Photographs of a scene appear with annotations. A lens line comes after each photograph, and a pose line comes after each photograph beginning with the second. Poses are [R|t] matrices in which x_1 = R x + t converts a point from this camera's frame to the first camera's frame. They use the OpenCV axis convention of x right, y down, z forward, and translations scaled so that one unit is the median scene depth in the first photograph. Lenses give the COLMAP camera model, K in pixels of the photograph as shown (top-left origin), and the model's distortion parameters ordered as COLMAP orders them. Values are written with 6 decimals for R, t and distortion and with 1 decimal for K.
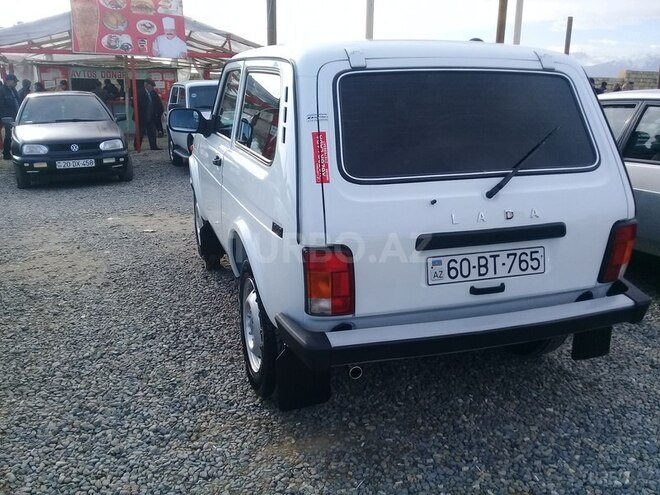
lens RADIAL K [[598.4, 0, 333.7], [0, 598.4, 248.9], [0, 0, 1]] dist [0.007084, 0.000000]
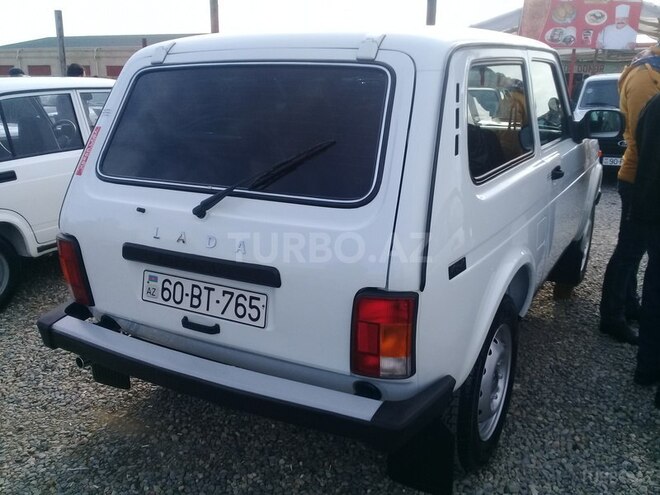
lens RADIAL K [[598.4, 0, 333.9], [0, 598.4, 246.3], [0, 0, 1]] dist [0.007084, 0.000000]
pose [[0.688480, 0.194946, -0.698564, 0.955839], [-0.191015, 0.977930, 0.084651, -0.148899], [0.699649, 0.075155, 0.710523, 0.528842]]
